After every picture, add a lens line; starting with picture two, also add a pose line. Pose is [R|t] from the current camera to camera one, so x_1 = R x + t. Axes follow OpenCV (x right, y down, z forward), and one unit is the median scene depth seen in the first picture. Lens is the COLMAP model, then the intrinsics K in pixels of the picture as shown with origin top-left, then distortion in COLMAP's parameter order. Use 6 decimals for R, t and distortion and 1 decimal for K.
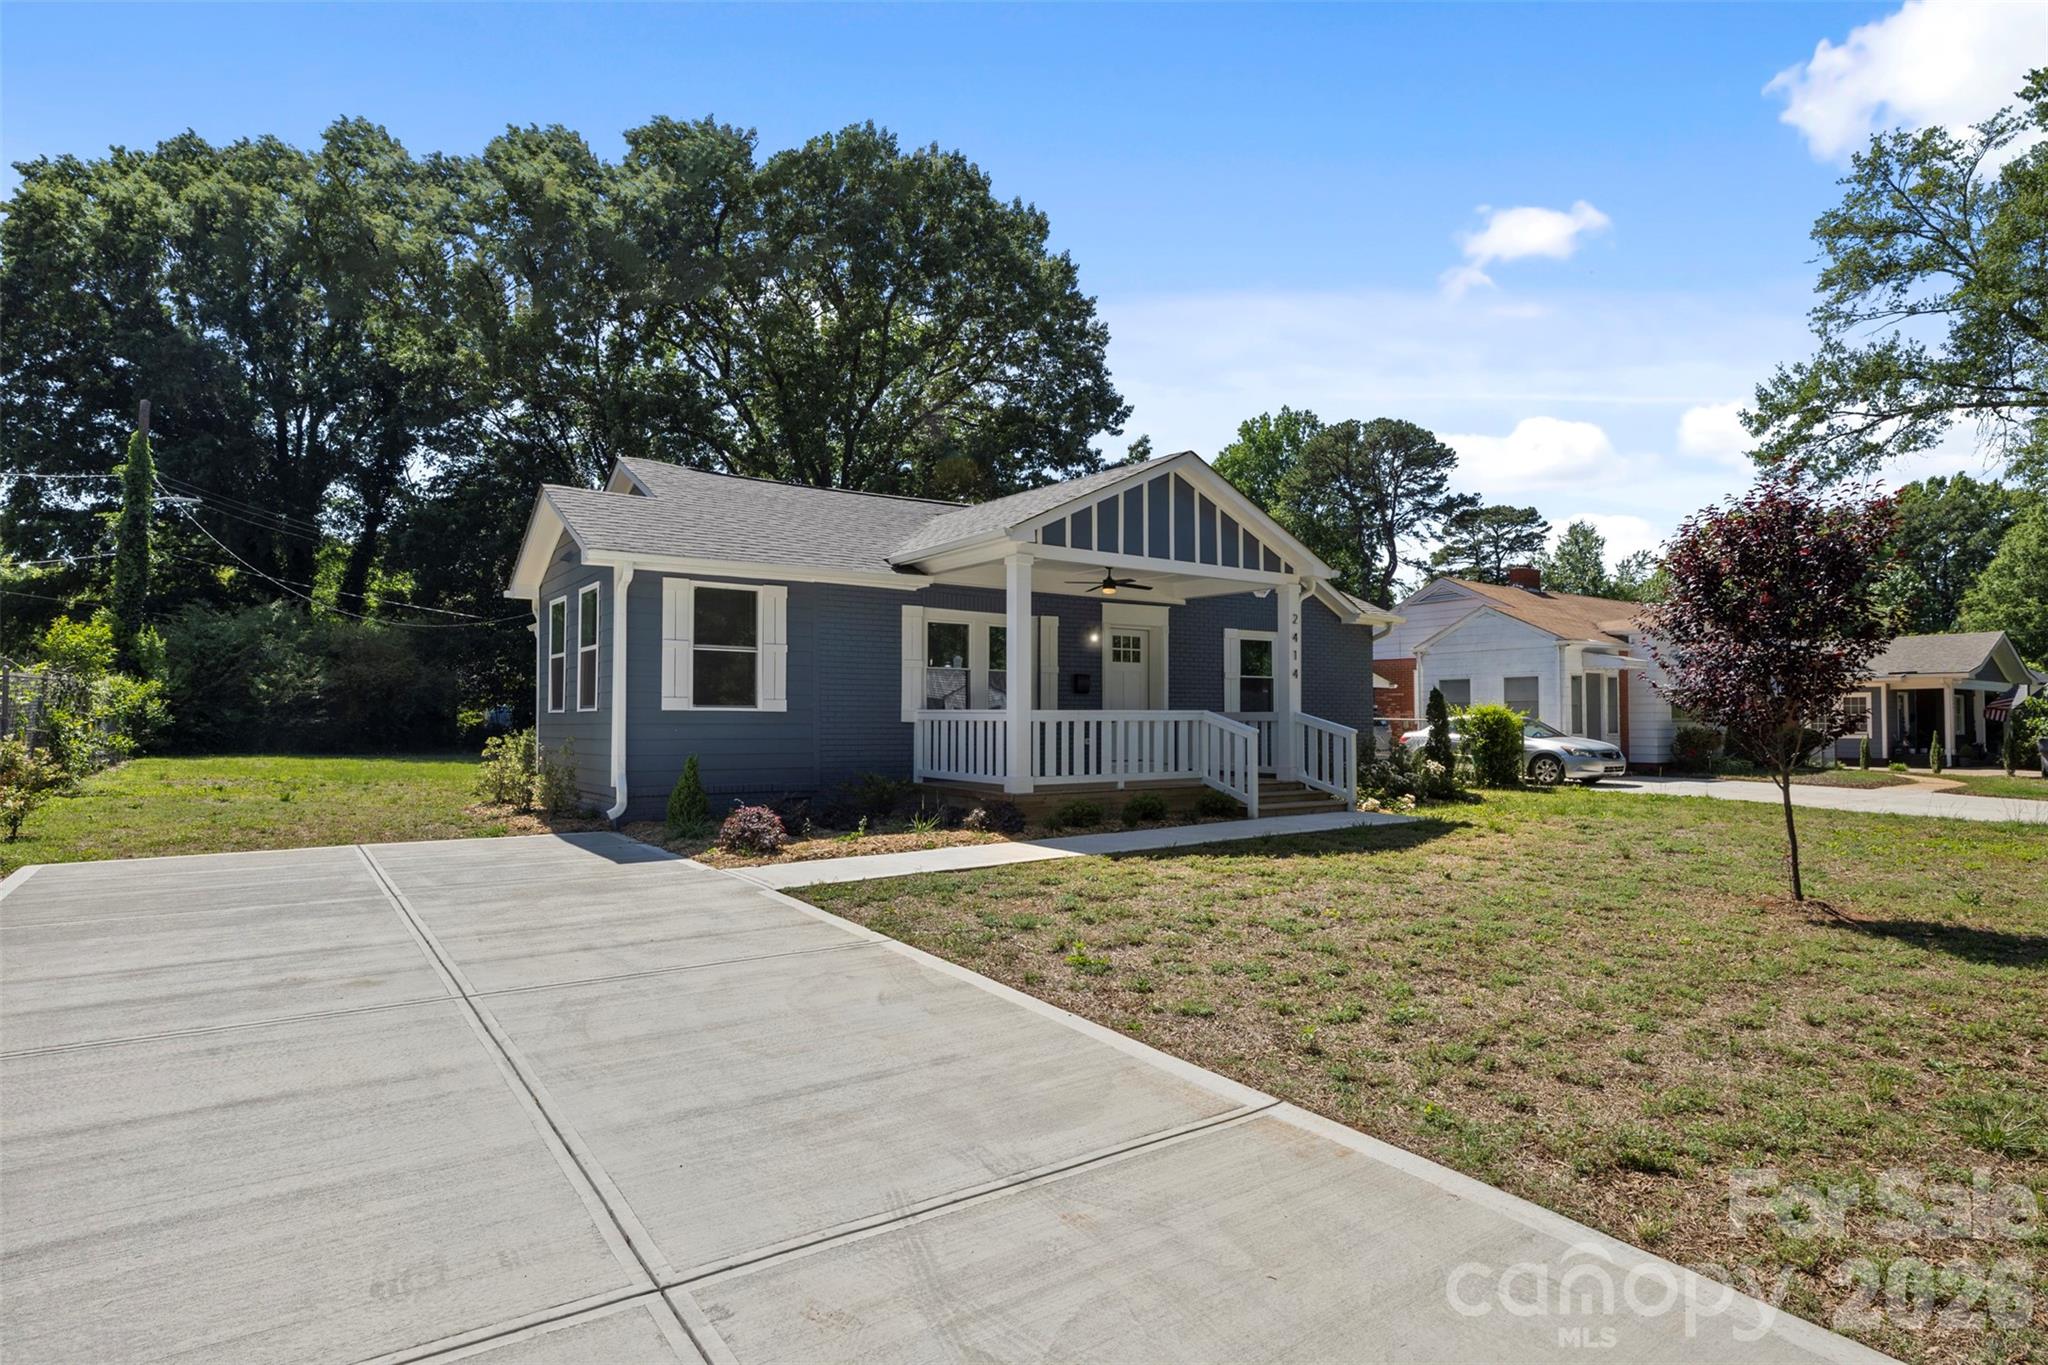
lens RADIAL K [[1104.5, 0, 1020.3], [0, 1104.5, 675.8], [0, 0, 1]] dist [0.007284, -0.000366]
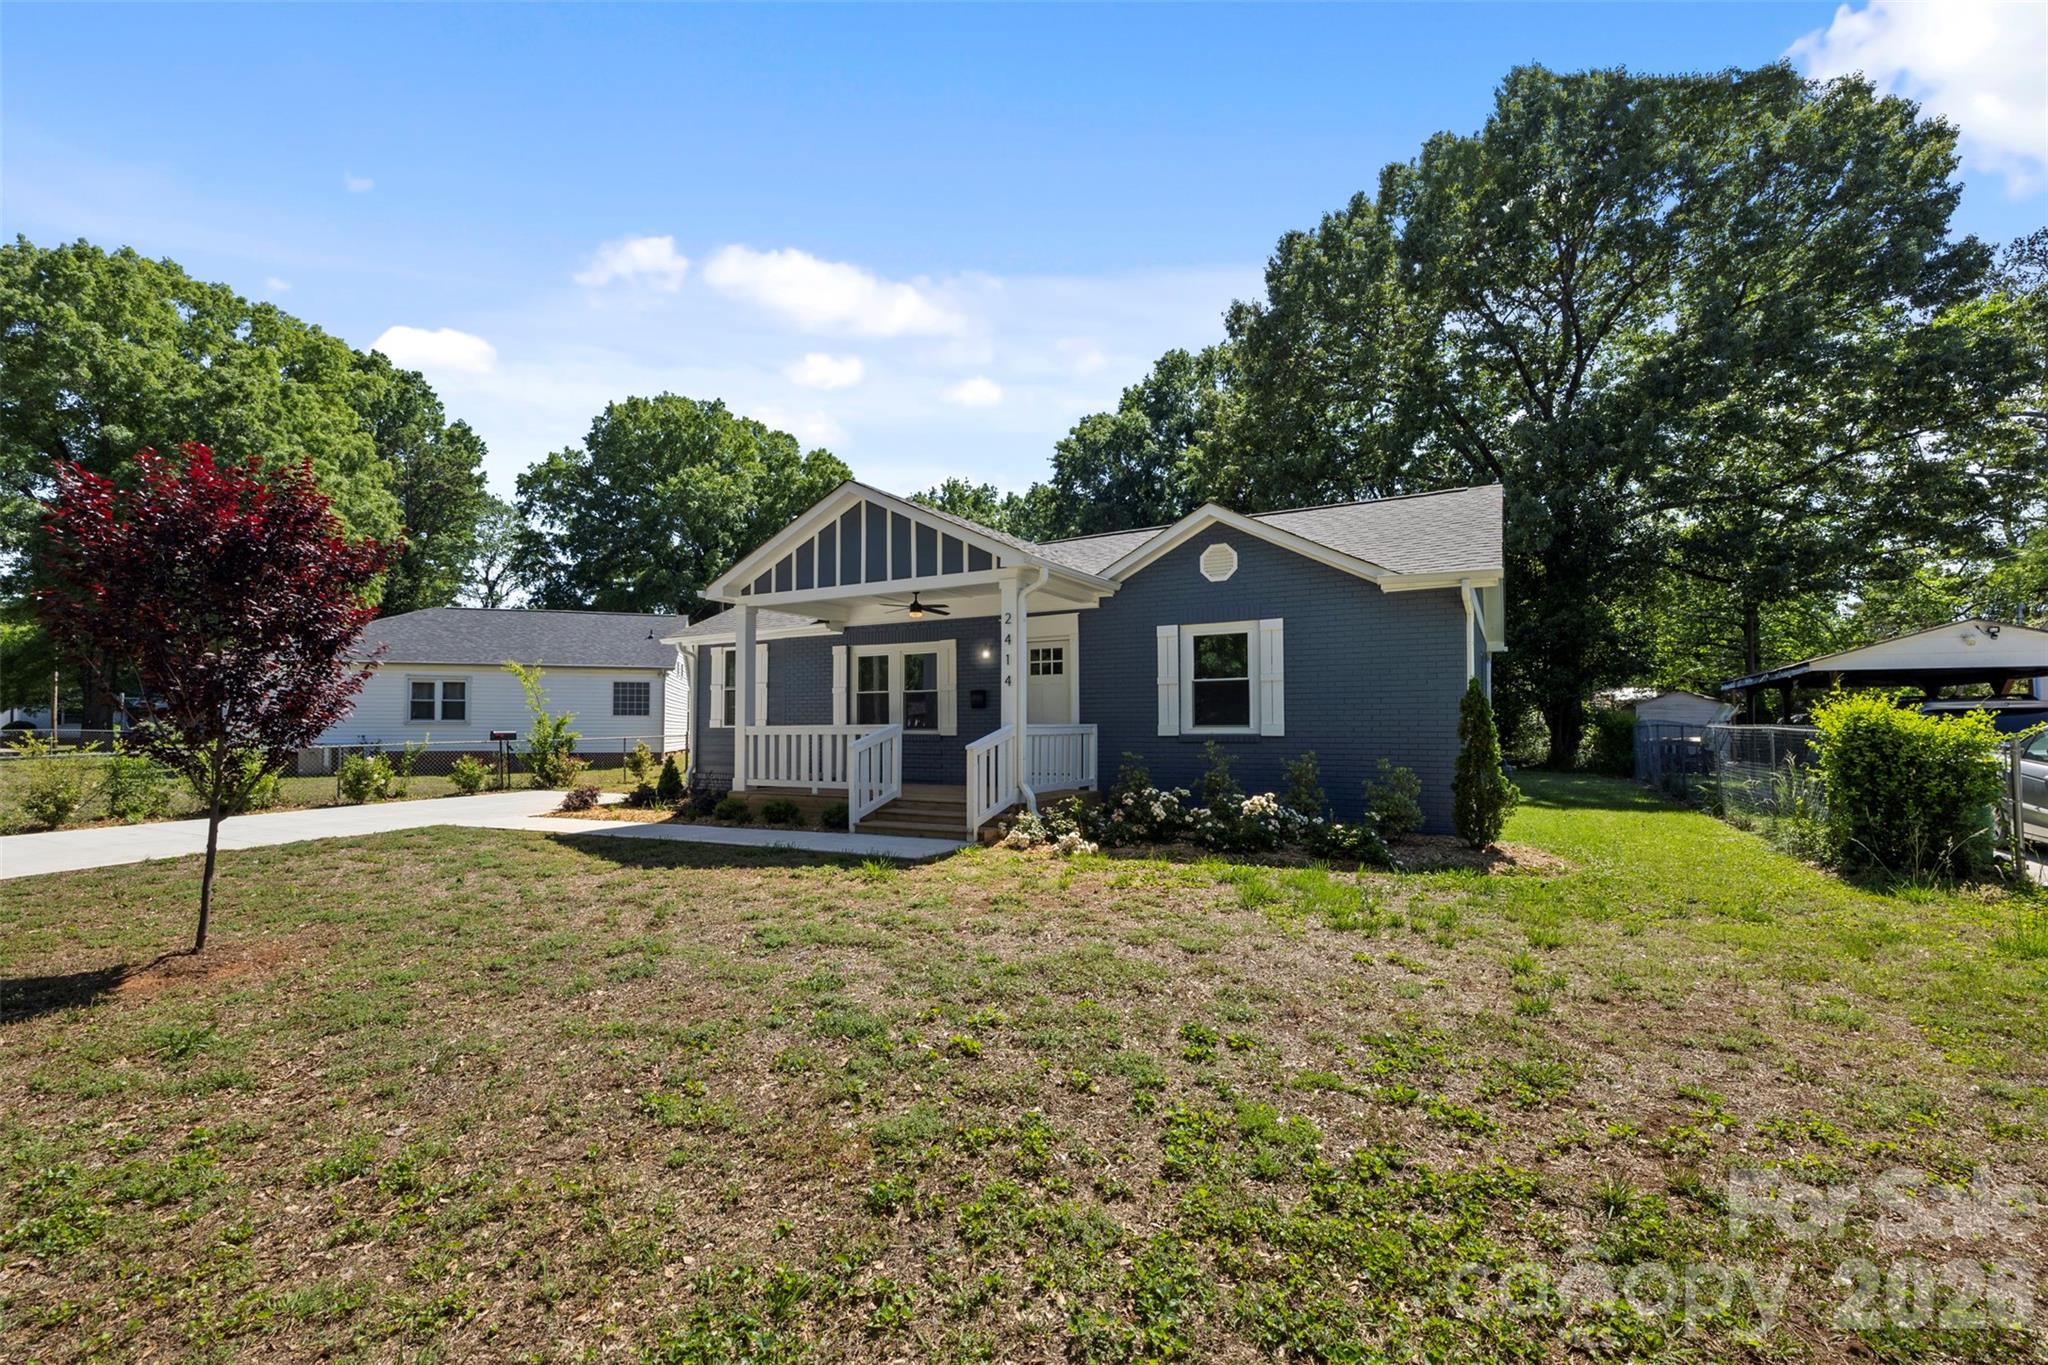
lens RADIAL K [[864.9, 0, 1014.3], [0, 864.9, 697.2], [0, 0, 1]] dist [0.003481, -0.001747]
pose [[0.430973, -0.036211, -0.901638, 0.786207], [0.040197, 0.998973, -0.020907, 0.023020], [0.901469, -0.027233, 0.431986, 0.639687]]
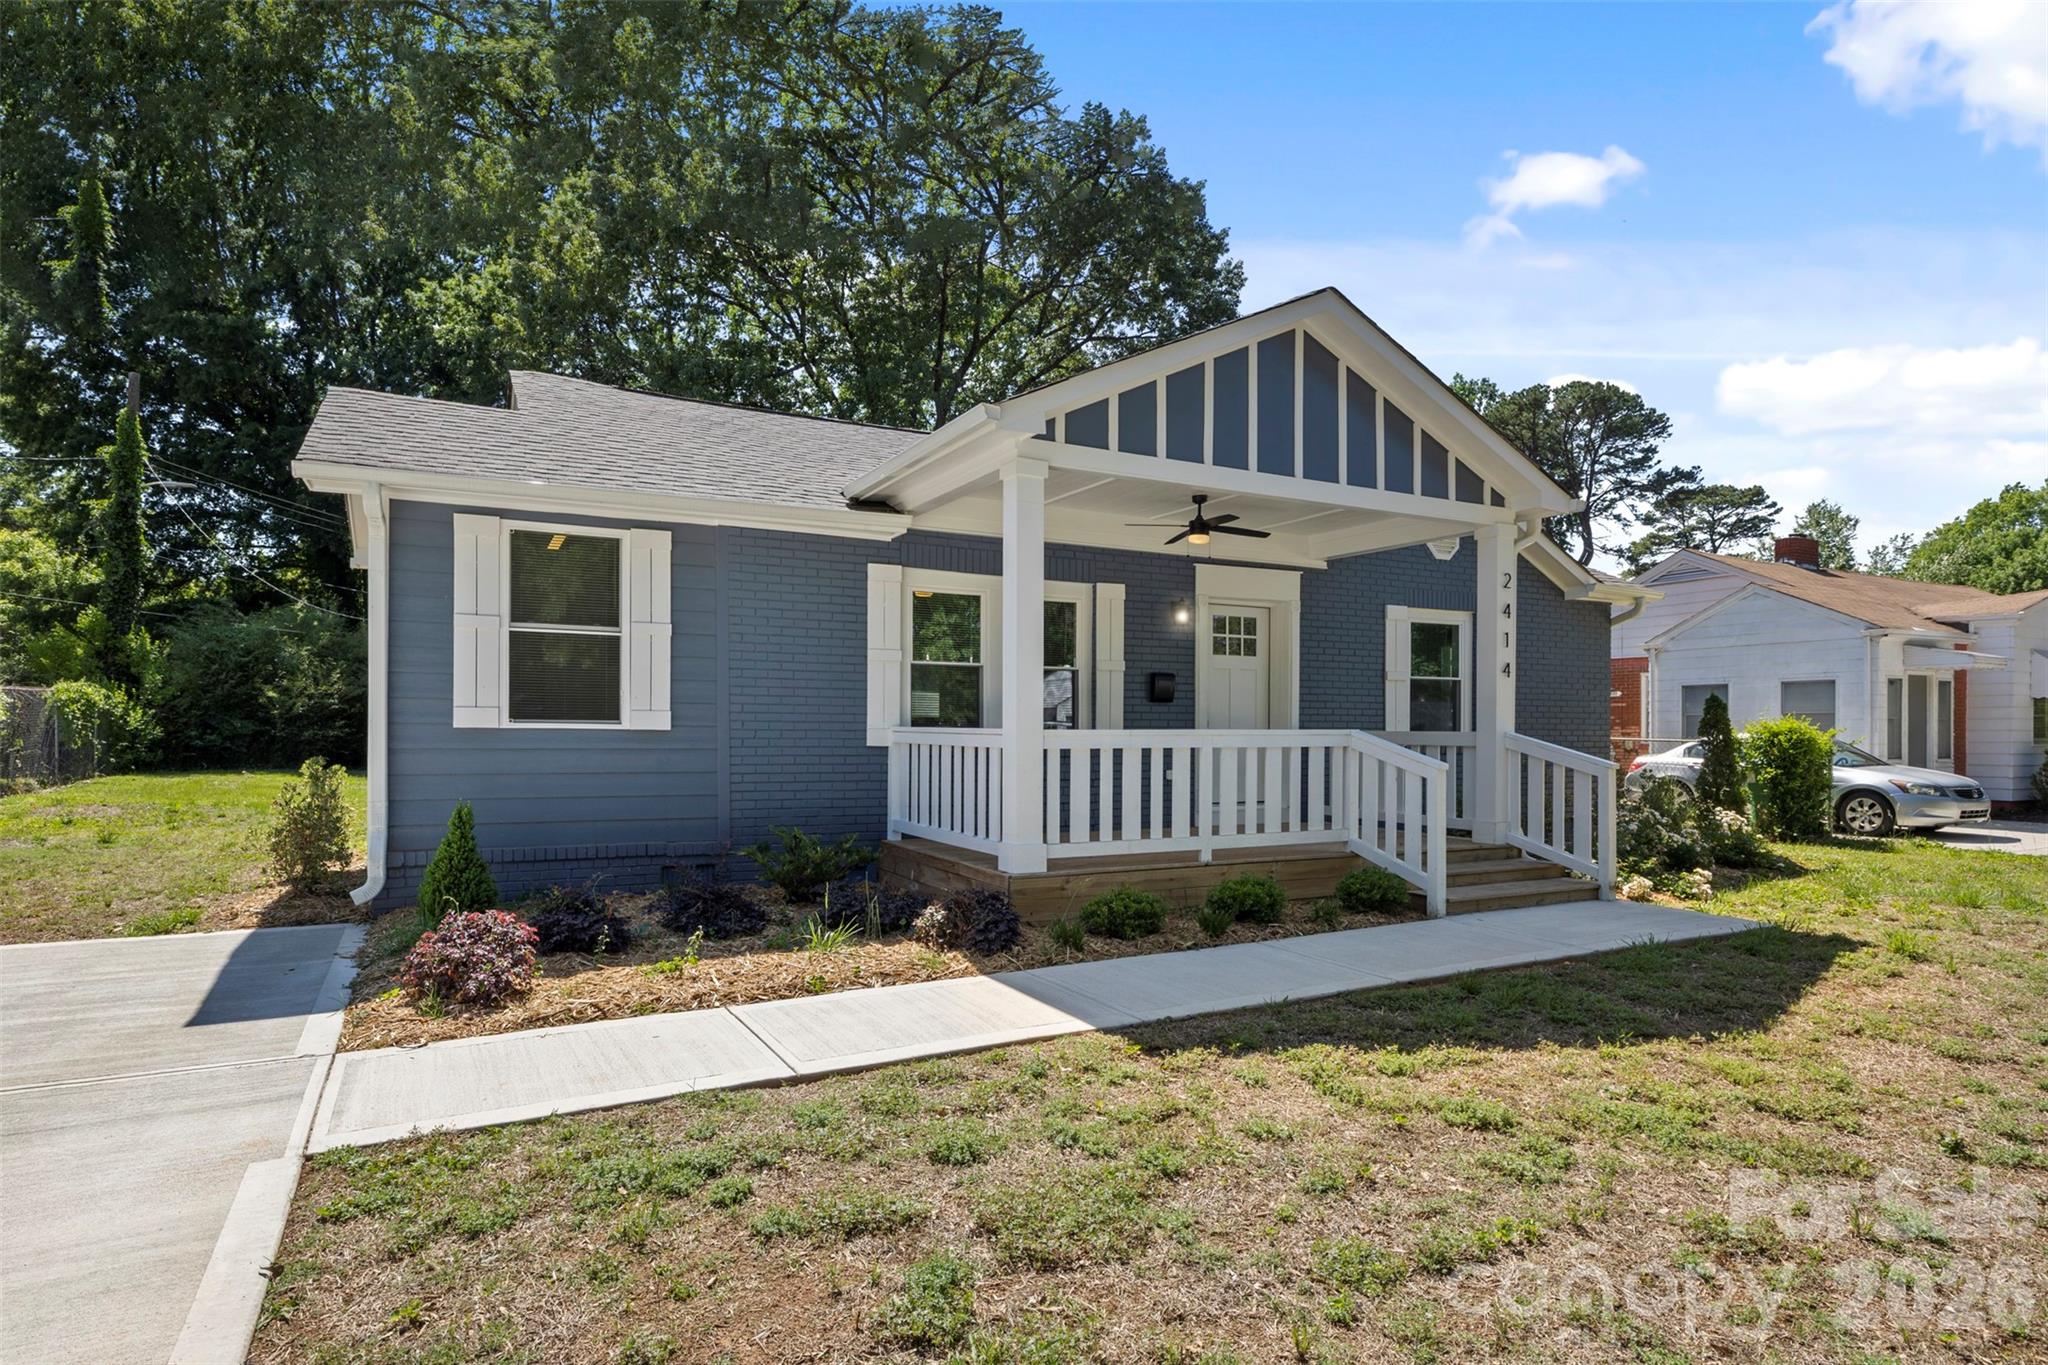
lens RADIAL K [[1104.5, 0, 1021.1], [0, 1104.5, 722.2], [0, 0, 1]] dist [0.007284, -0.000366]
pose [[0.991212, 0.003090, -0.132247, 0.056687], [0.001202, 0.999475, 0.032365, 0.006224], [0.132278, -0.032240, 0.990688, 0.320086]]
